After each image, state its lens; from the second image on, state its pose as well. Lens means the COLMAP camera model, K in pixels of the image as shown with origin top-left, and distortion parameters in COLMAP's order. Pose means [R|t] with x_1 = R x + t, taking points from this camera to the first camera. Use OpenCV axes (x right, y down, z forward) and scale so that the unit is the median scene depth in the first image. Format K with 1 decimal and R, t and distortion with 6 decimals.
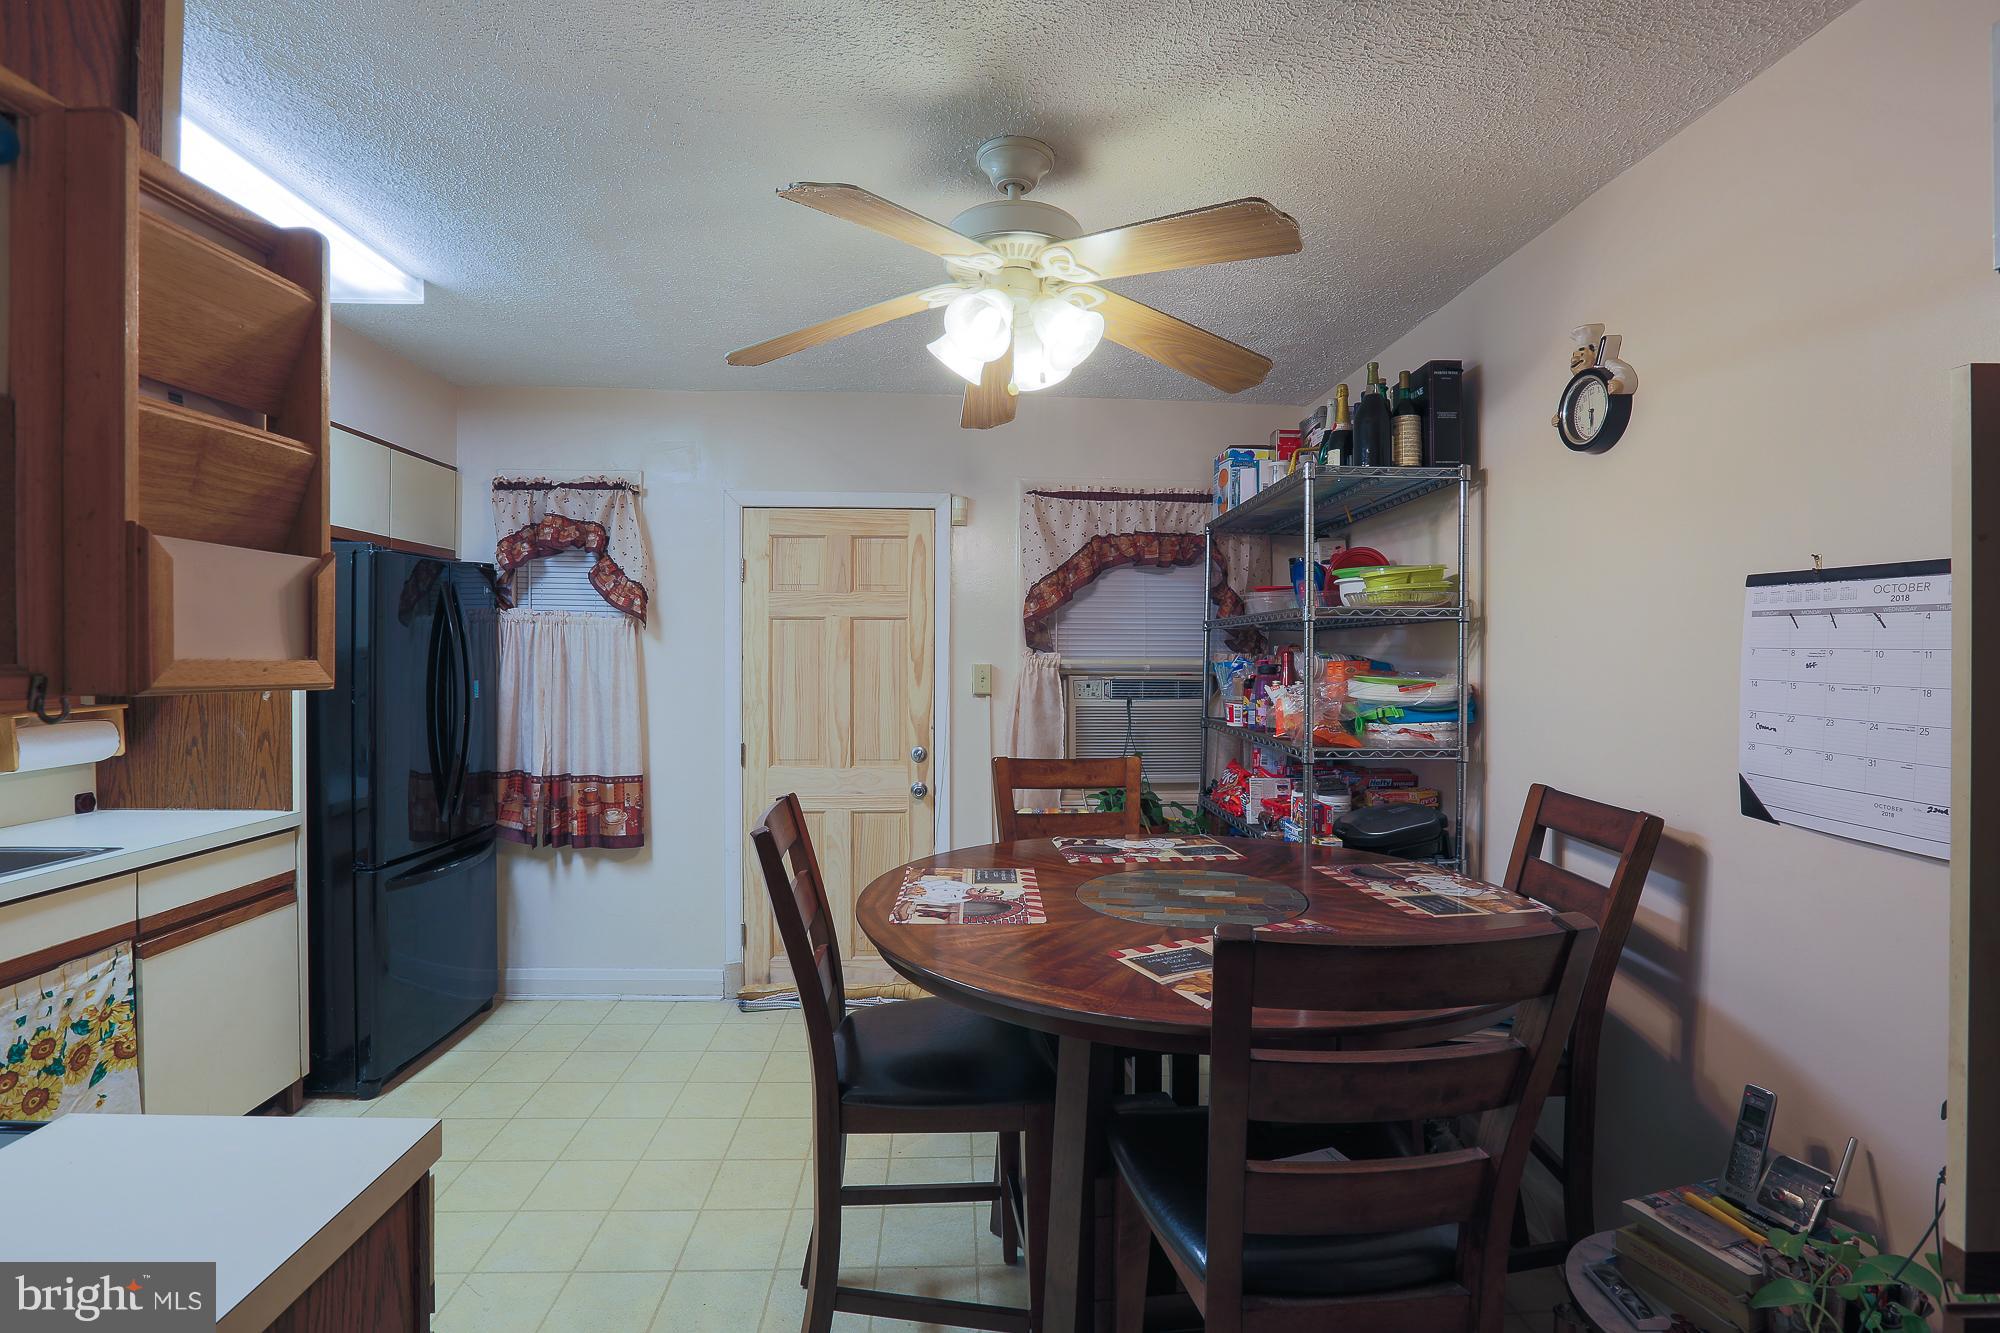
lens RADIAL K [[905.8, 0, 1000.0], [0, 905.8, 666.5], [0, 0, 1]] dist [-0.050264, 0.012131]
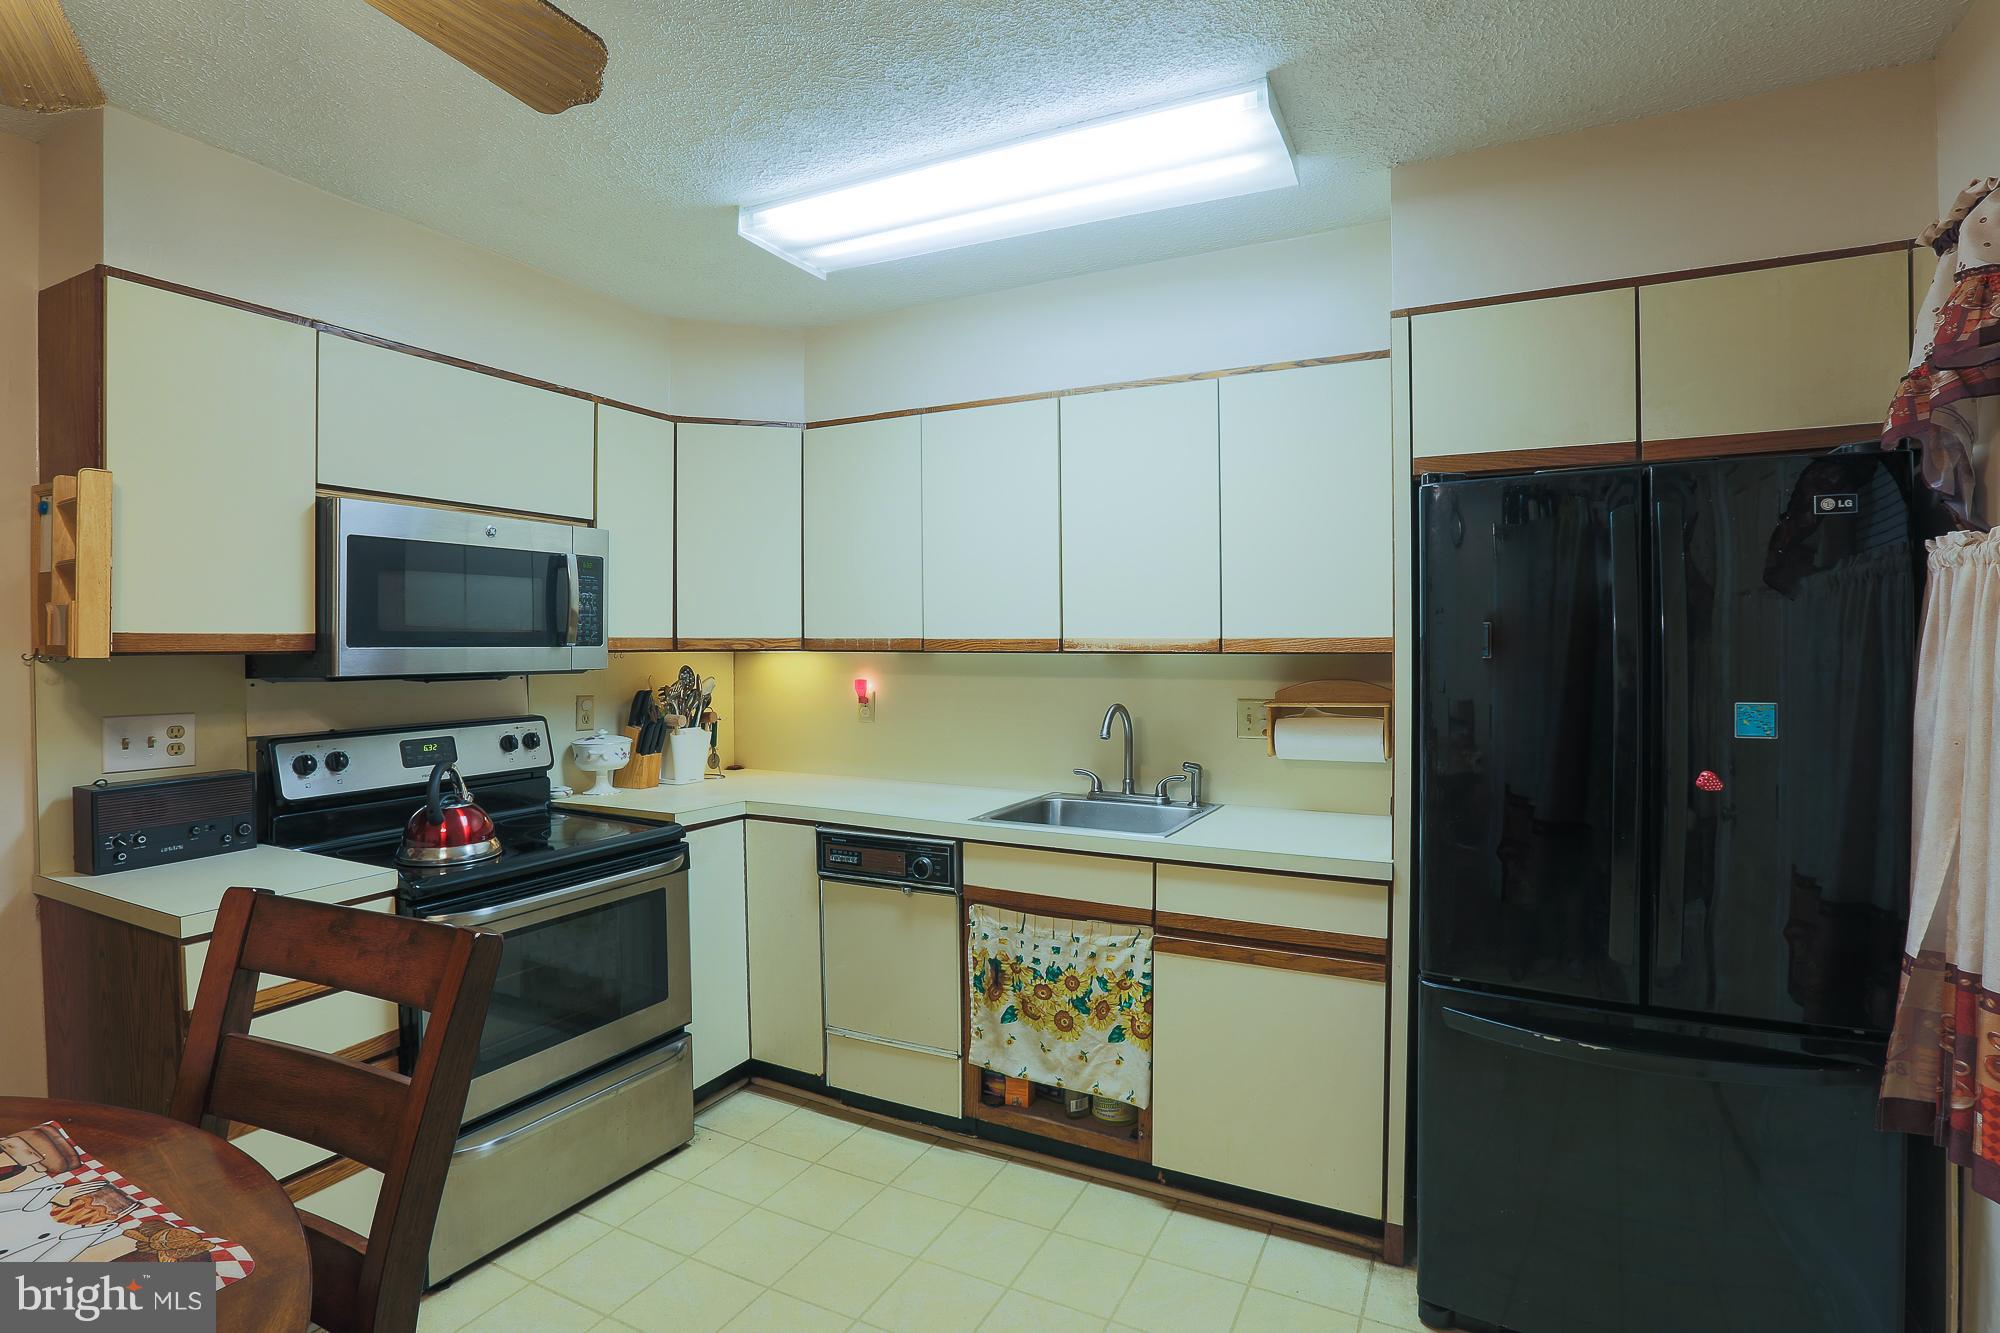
lens RADIAL K [[965.6, 0, 1000.0], [0, 965.6, 666.5], [0, 0, 1]] dist [-0.052980, 0.025443]
pose [[-0.498430, 0.015465, -0.866792, 0.046080], [-0.011505, 0.999635, 0.024451, -0.012707], [0.866853, 0.022160, -0.498070, 1.074441]]
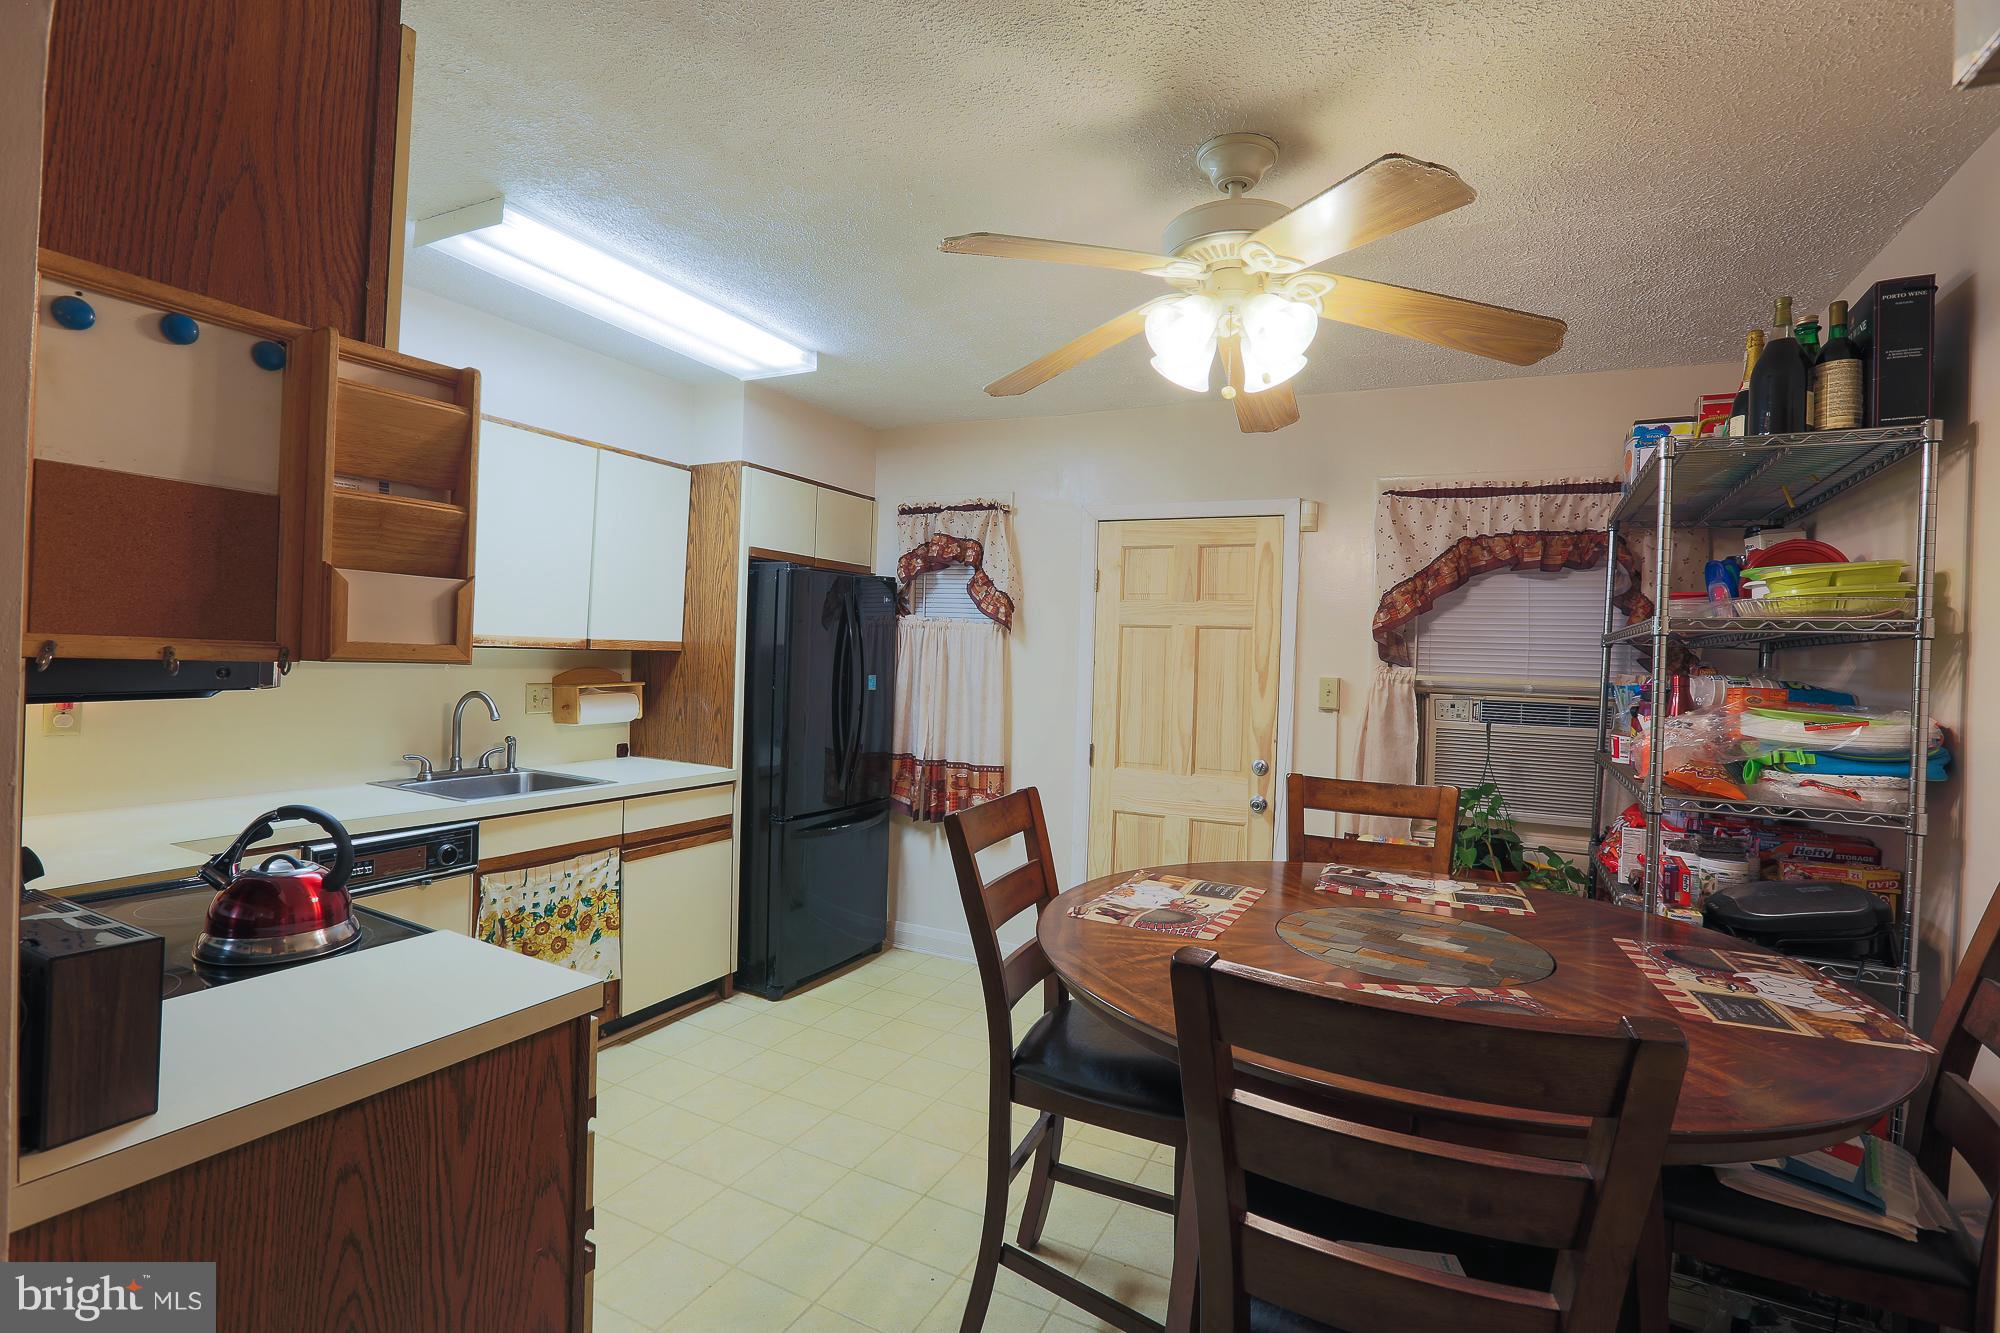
lens RADIAL K [[910.6, 0, 1000.0], [0, 910.6, 666.5], [0, 0, 1]] dist [-0.091732, 0.046693]
pose [[0.868856, 0.030793, -0.494106, 0.191840], [-0.036183, 0.999344, -0.001346, -0.000287], [0.493741, 0.019048, 0.869401, 0.026250]]
